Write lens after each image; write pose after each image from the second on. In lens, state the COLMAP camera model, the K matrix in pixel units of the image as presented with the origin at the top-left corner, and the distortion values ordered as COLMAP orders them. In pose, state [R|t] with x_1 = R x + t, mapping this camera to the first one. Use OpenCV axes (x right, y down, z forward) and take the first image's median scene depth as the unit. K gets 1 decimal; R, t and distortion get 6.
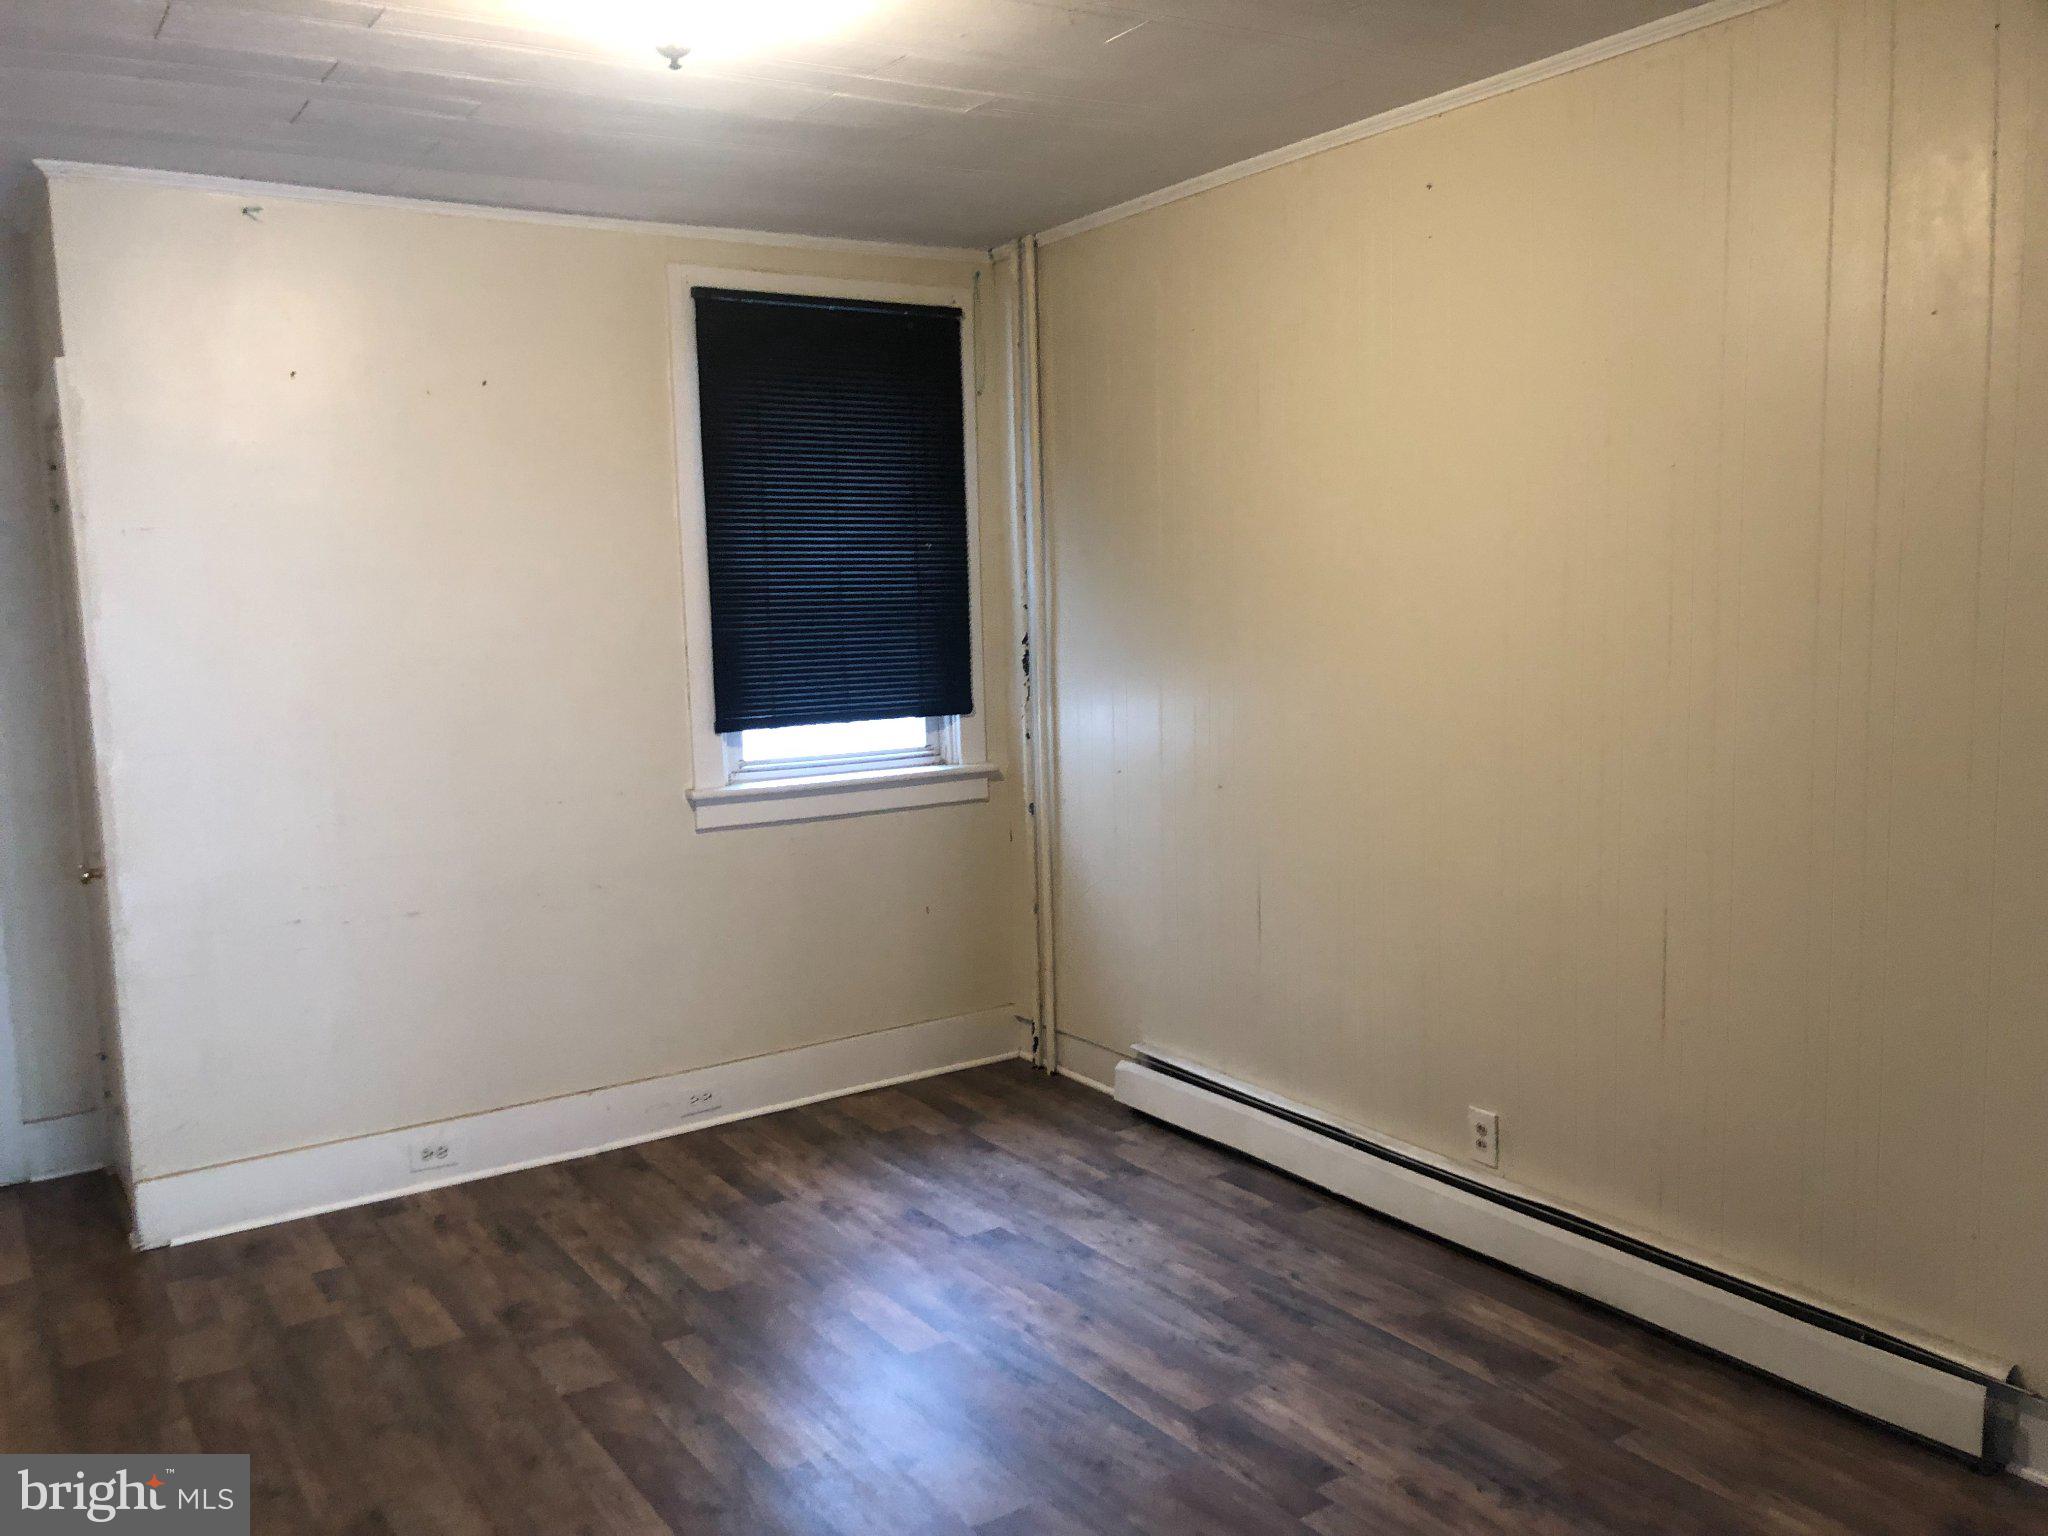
lens RADIAL K [[1586.9, 0, 1024.0], [0, 1586.9, 768.0], [0, 0, 1]] dist [-0.021230, 0.000790]
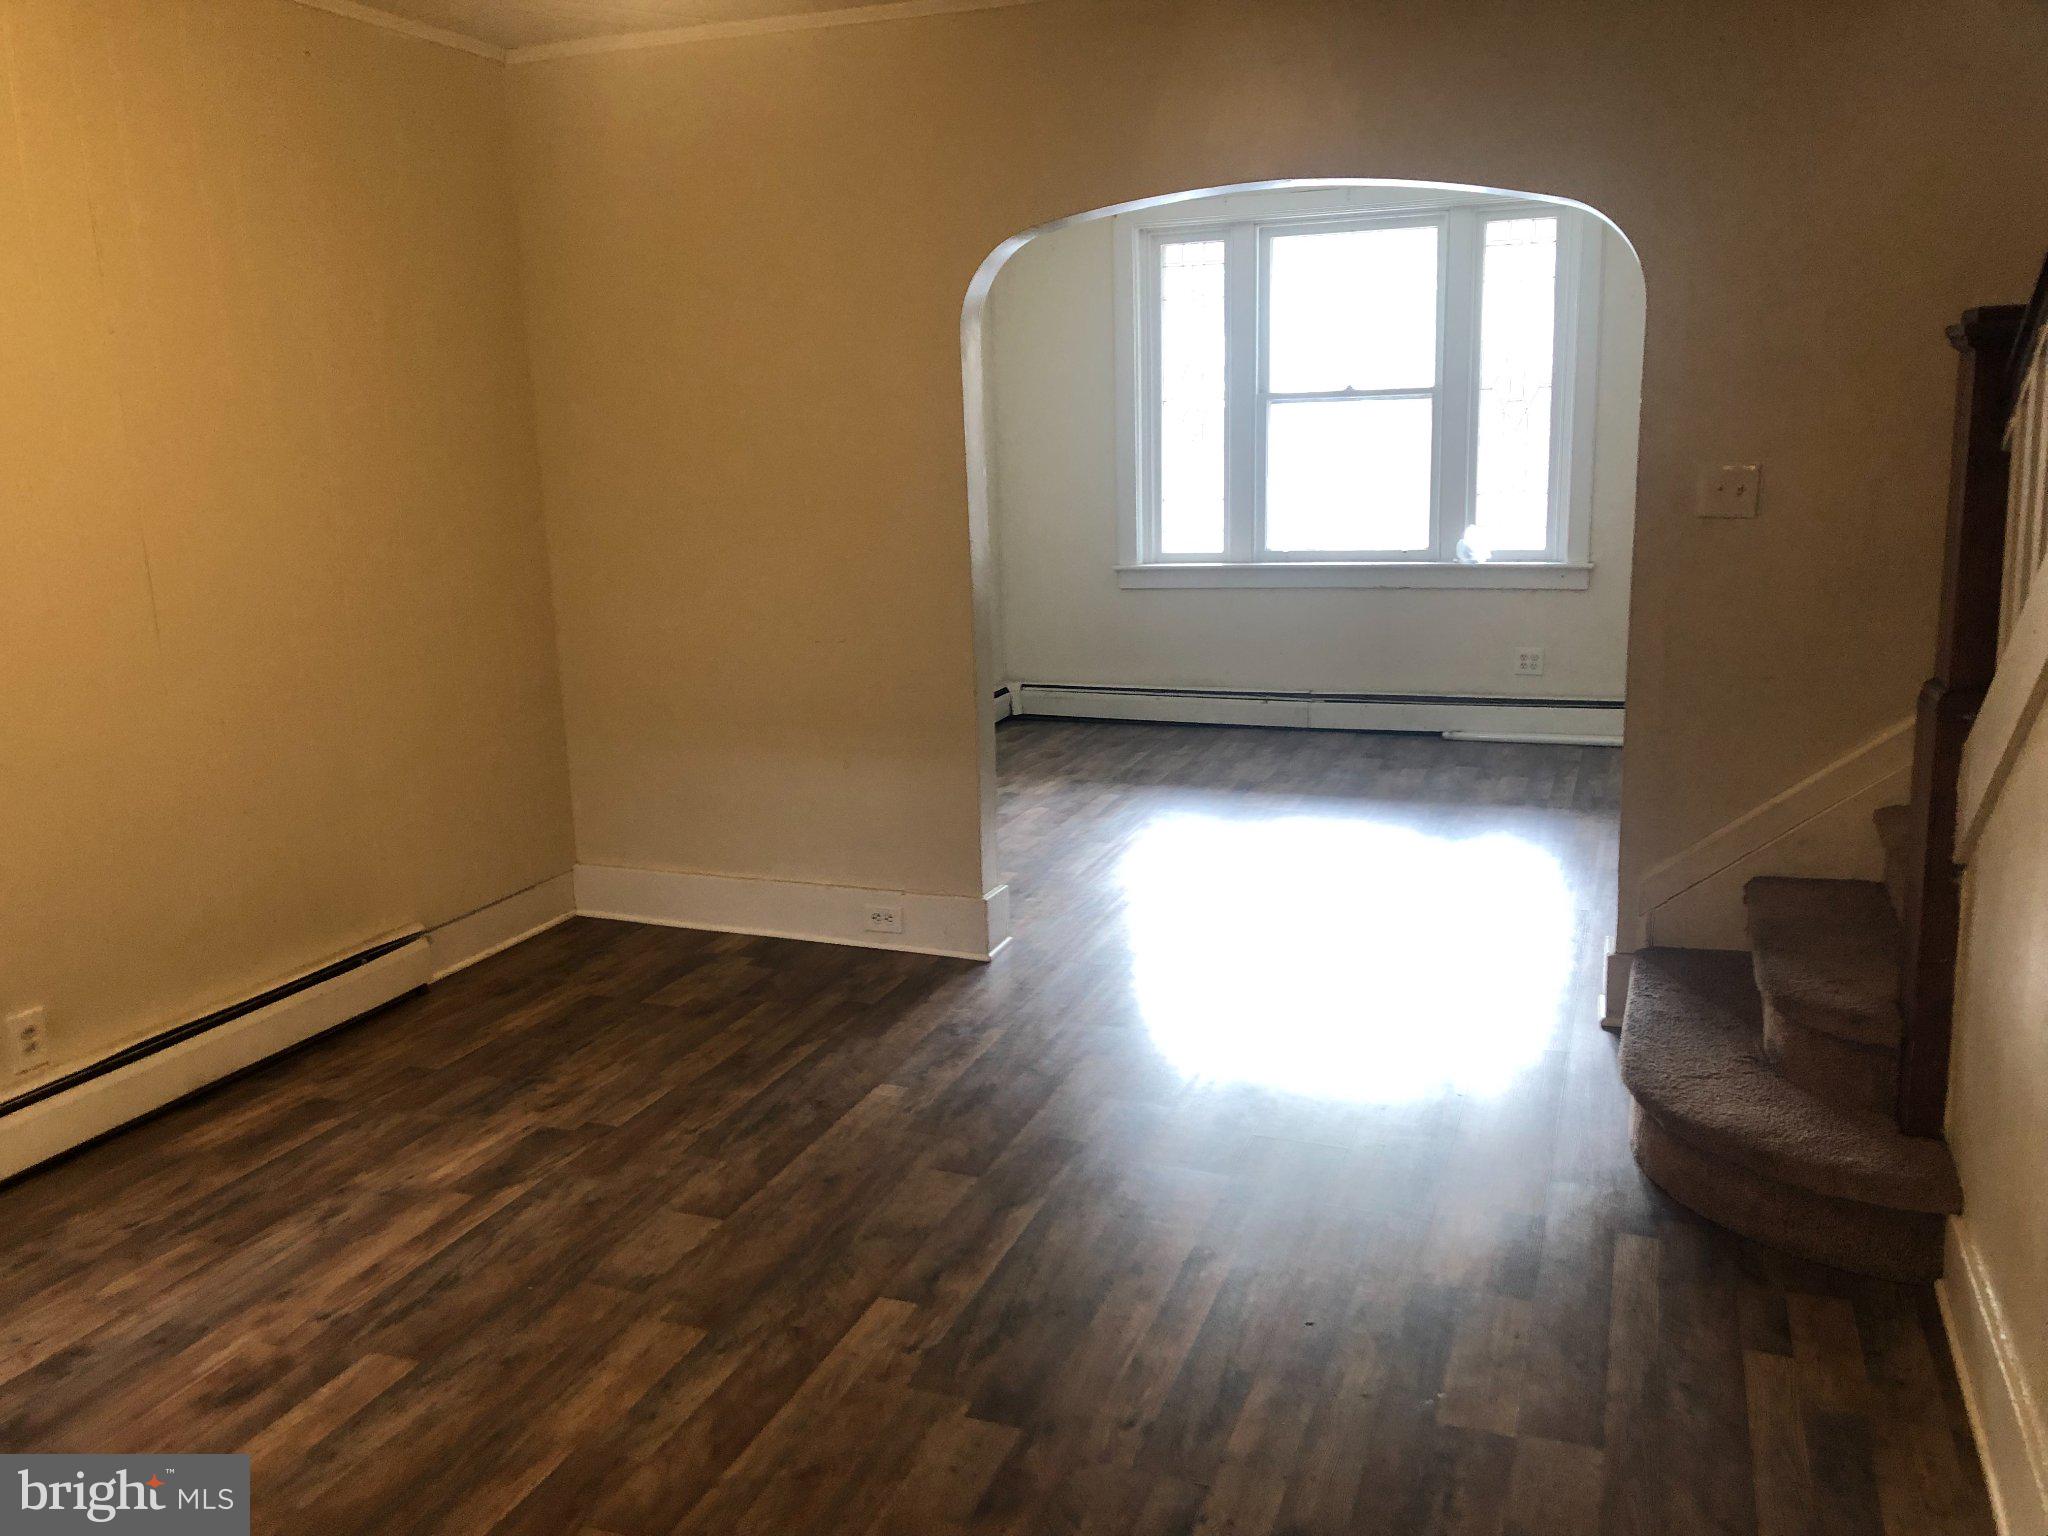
lens RADIAL K [[1586.9, 0, 1024.0], [0, 1586.9, 768.0], [0, 0, 1]] dist [-0.021230, 0.000790]
pose [[-0.553937, -0.142408, 0.820289, -0.714483], [0.135117, 0.956824, 0.257356, -0.070635], [-0.821521, 0.253394, -0.510778, 0.895917]]
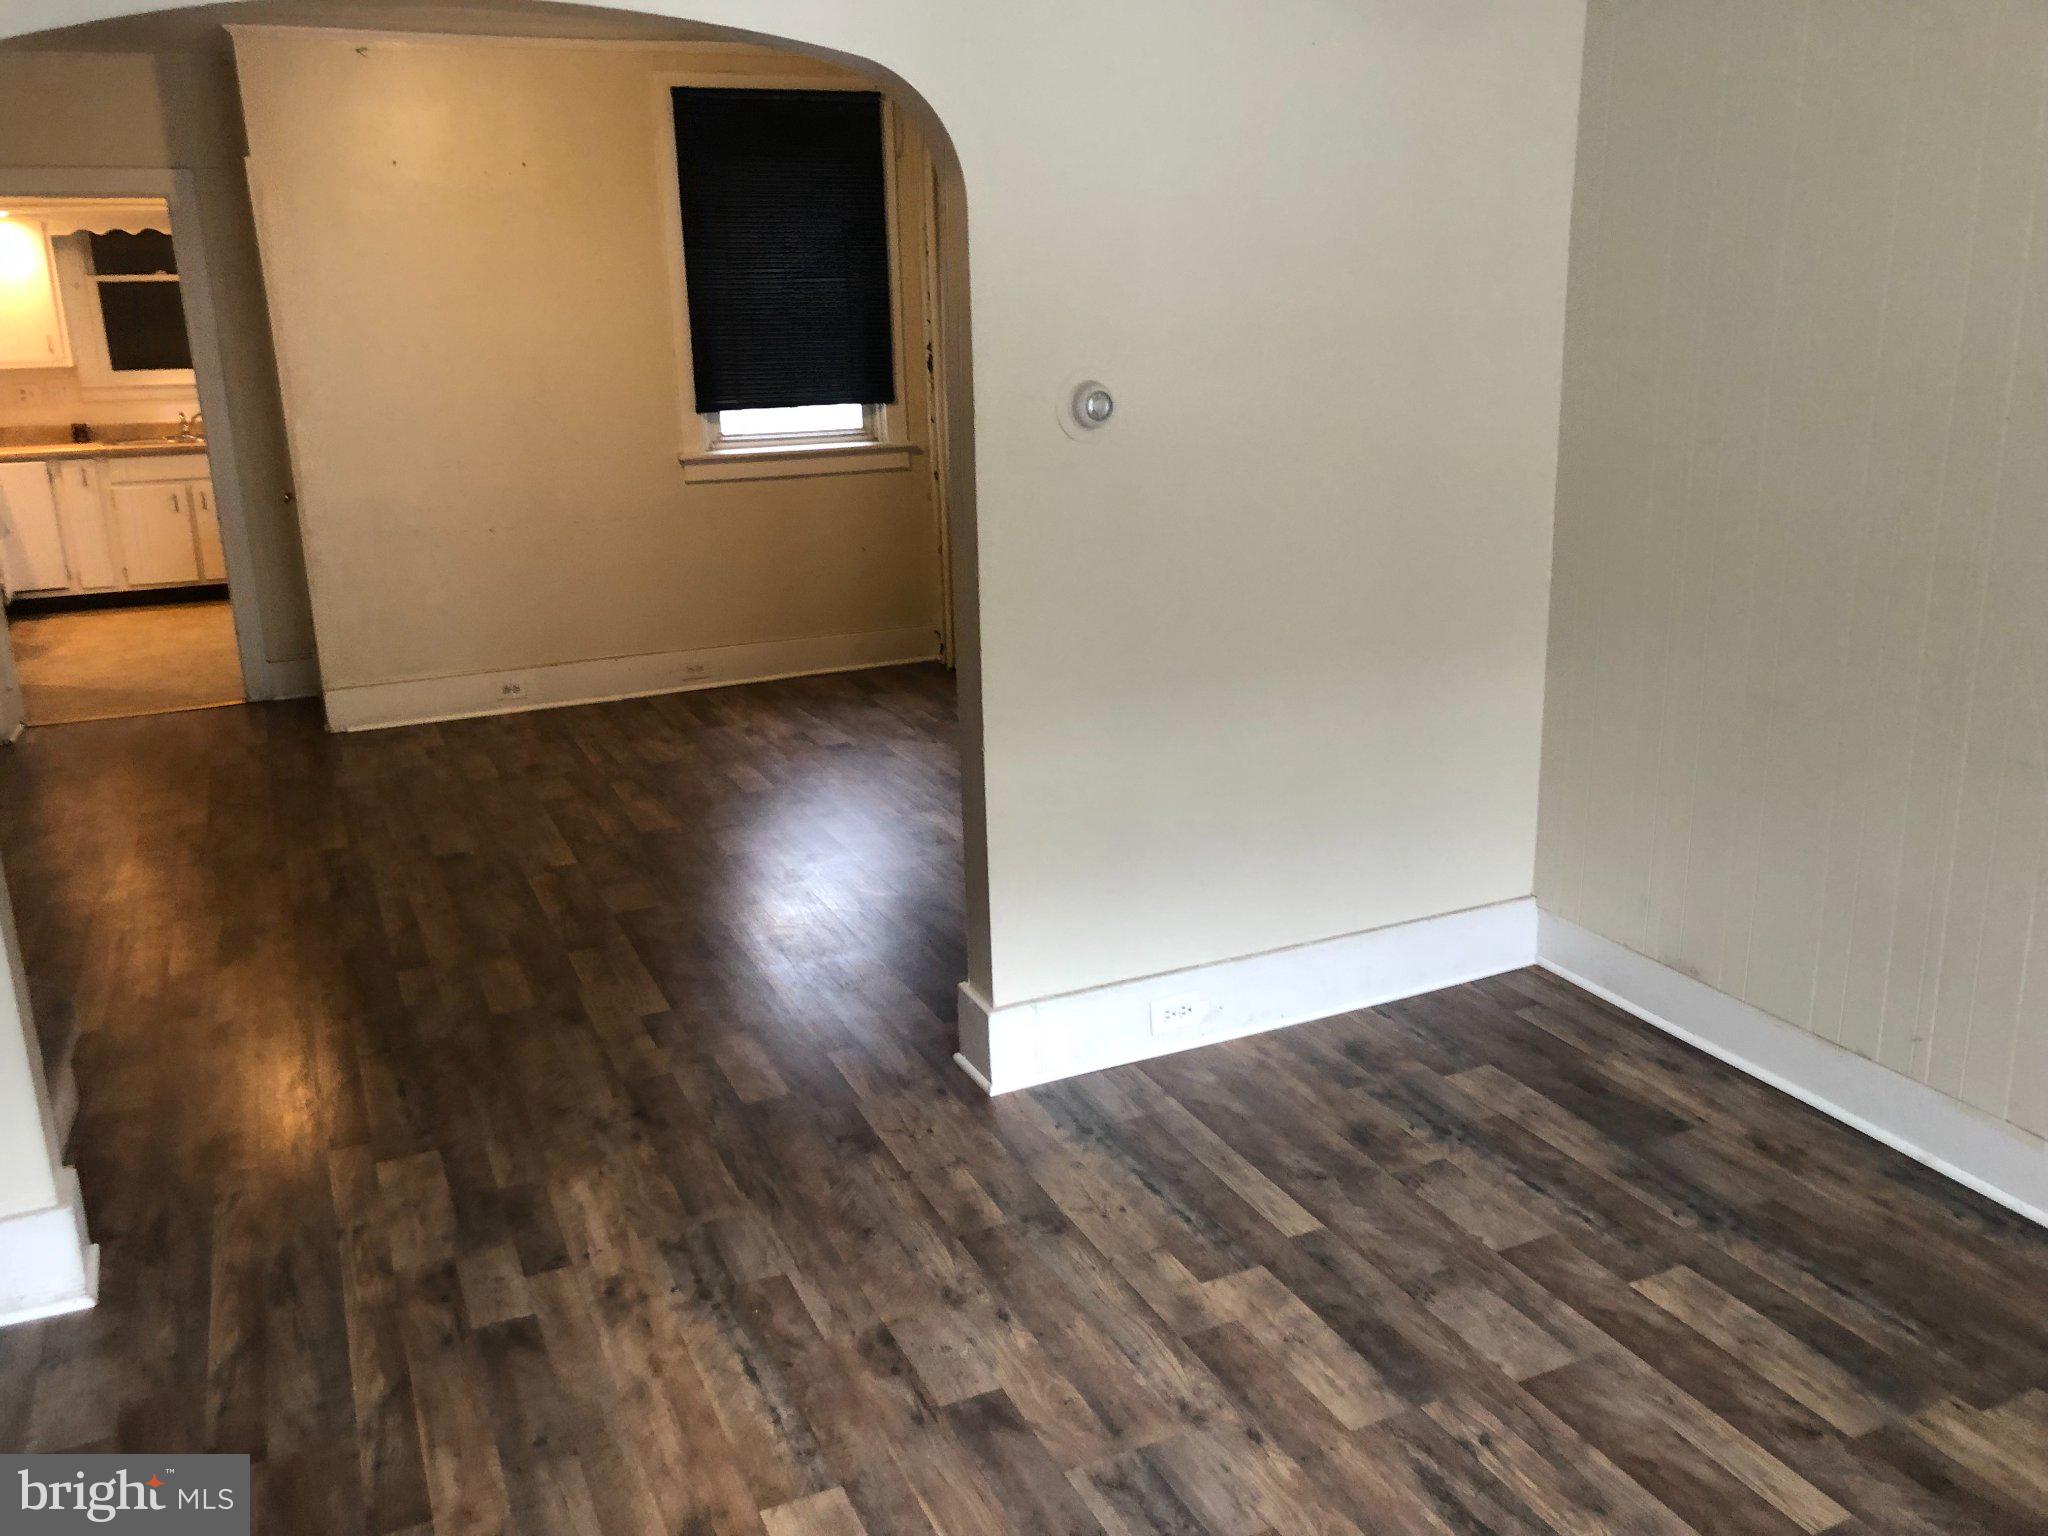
lens RADIAL K [[1586.9, 0, 1024.0], [0, 1586.9, 768.0], [0, 0, 1]] dist [-0.021230, 0.000790]
pose [[0.984960, 0.045659, -0.166642, 0.392082], [-0.017211, 0.985584, 0.168311, 0.053733], [0.171924, -0.162912, 0.971546, -0.437216]]
